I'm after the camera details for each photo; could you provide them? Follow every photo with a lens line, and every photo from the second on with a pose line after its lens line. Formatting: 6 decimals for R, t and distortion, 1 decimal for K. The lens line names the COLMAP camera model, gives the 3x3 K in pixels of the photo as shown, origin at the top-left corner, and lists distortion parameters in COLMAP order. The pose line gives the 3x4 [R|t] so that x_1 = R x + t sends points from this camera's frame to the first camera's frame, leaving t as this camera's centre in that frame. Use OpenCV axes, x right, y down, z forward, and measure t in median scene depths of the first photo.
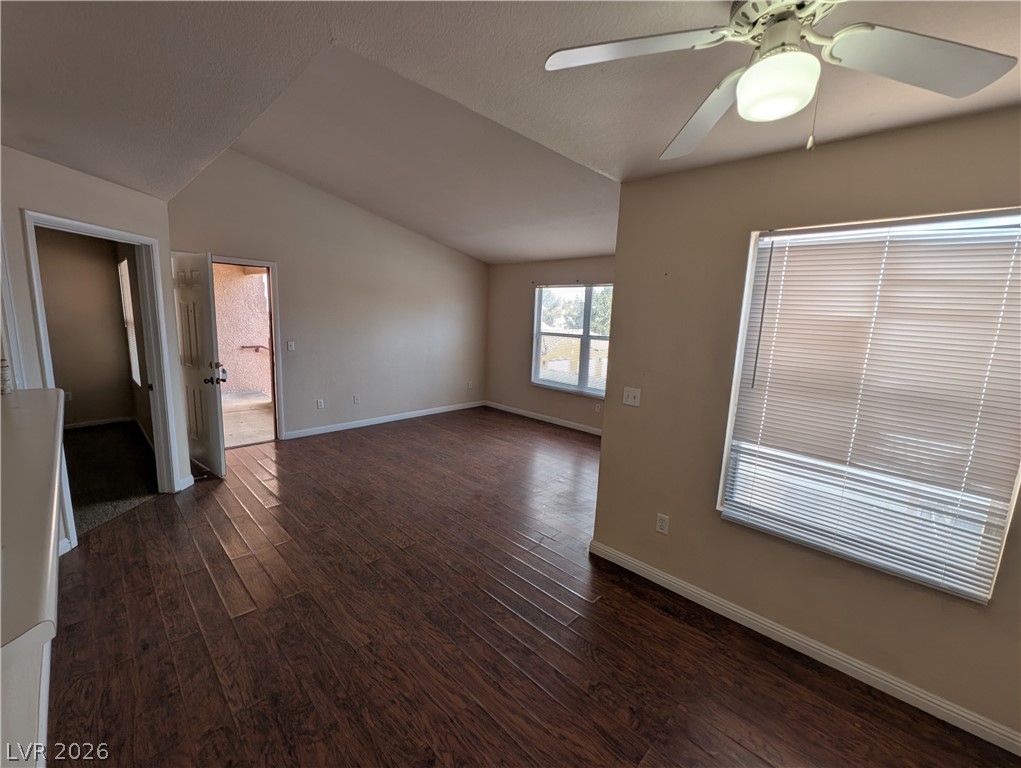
lens RADIAL K [[410.7, 0, 510.1], [0, 410.7, 385.4], [0, 0, 1]] dist [-0.002124, -0.000248]
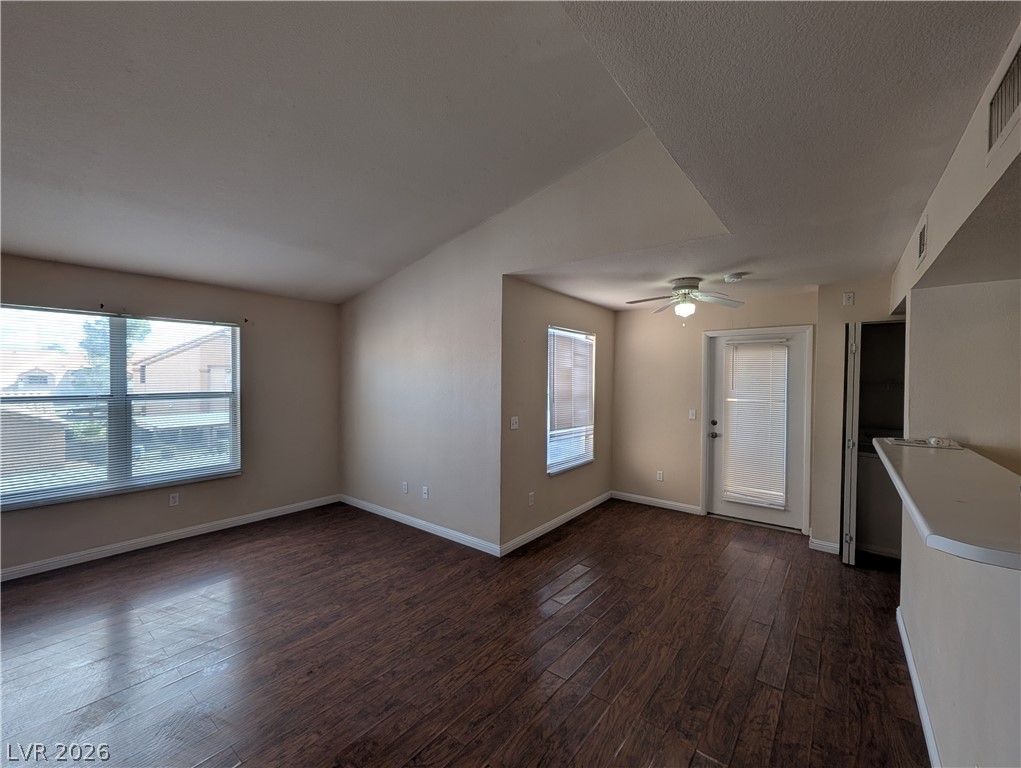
lens RADIAL K [[410.7, 0, 509.1], [0, 410.7, 381.9], [0, 0, 1]] dist [-0.002124, -0.000248]
pose [[-0.081779, -0.052528, 0.995265, -1.365810], [0.156893, 0.985481, 0.064904, -0.255335], [-0.984224, 0.161458, -0.072351, 1.334418]]
